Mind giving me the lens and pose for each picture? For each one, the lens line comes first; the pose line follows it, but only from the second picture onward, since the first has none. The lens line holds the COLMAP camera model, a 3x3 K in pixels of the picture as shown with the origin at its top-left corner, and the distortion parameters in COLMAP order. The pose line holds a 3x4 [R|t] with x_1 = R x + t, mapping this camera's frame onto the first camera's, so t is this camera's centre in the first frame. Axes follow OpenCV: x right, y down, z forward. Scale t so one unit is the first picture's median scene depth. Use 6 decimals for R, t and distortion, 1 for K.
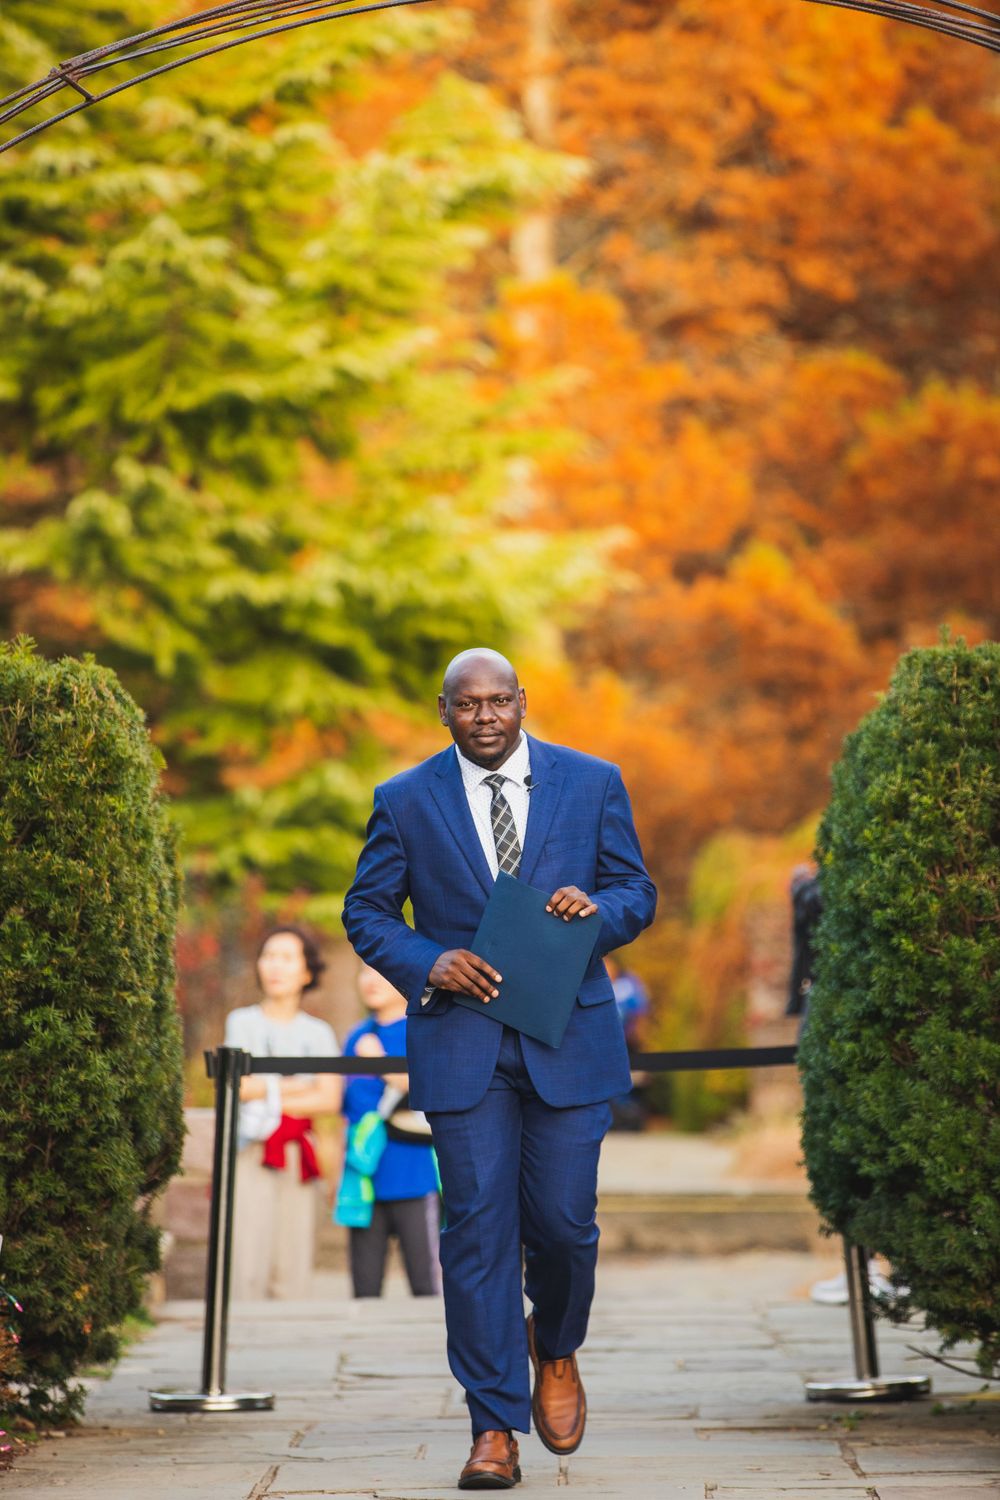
lens RADIAL K [[8395.9, 0, 504.4], [0, 8395.9, 749.8], [0, 0, 1]] dist [0.202768, 0.000000]
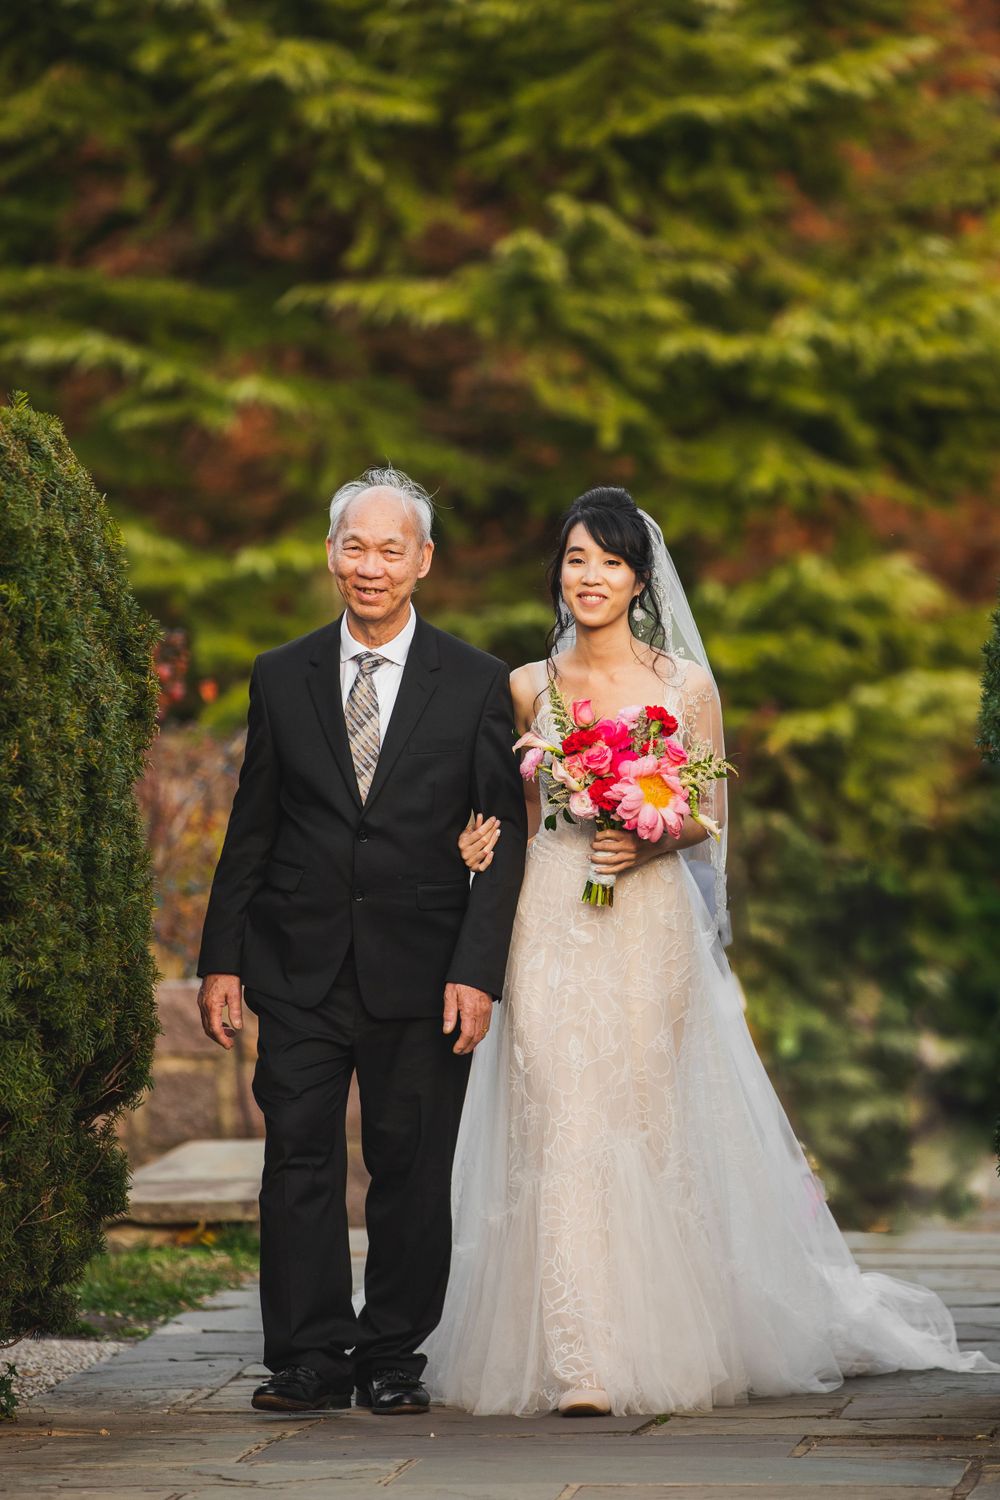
lens RADIAL K [[8395.9, 0, 499.4], [0, 8395.9, 746.9], [0, 0, 1]] dist [0.202768, 0.000000]
pose [[0.992830, 0.004141, -0.119462, 0.049990], [-0.001465, 0.999746, 0.022484, 0.001973], [0.119525, -0.022148, 0.992584, 0.157233]]
